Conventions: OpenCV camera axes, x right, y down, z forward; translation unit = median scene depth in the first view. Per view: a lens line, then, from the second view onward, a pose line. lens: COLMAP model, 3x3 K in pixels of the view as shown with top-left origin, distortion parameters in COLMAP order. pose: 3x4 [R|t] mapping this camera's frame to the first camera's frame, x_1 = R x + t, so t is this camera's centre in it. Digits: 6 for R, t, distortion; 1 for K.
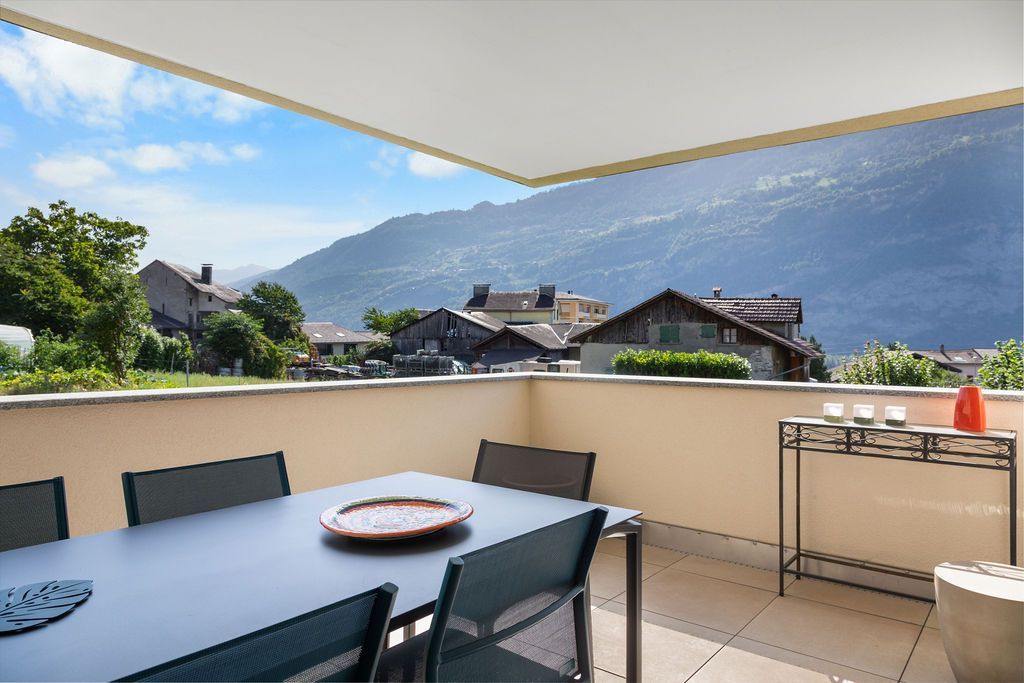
lens RADIAL K [[677.6, 0, 510.1], [0, 677.6, 342.9], [0, 0, 1]] dist [0.006350, 0.000409]
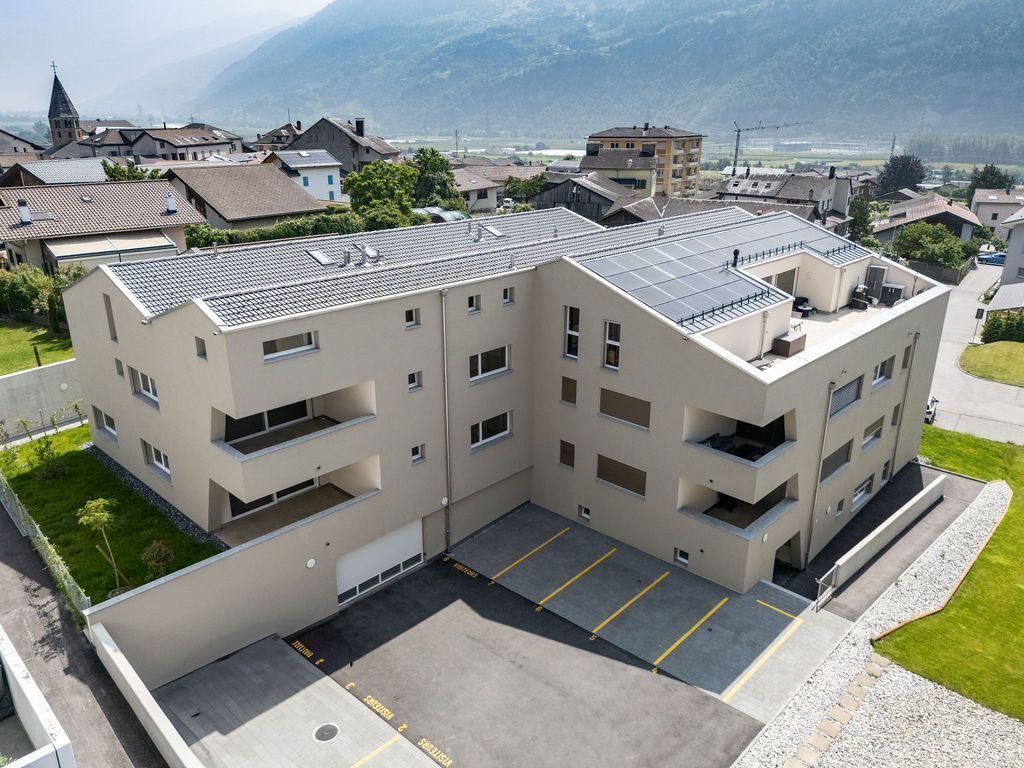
lens RADIAL K [[756.6, 0, 512.2], [0, 756.6, 385.2], [0, 0, 1]] dist [0.027992, -0.002739]
pose [[0.995776, 0.027395, -0.087639, -0.051371], [0.003678, 0.941791, 0.336179, -0.123671], [0.091747, -0.335082, 0.937711, -0.388305]]
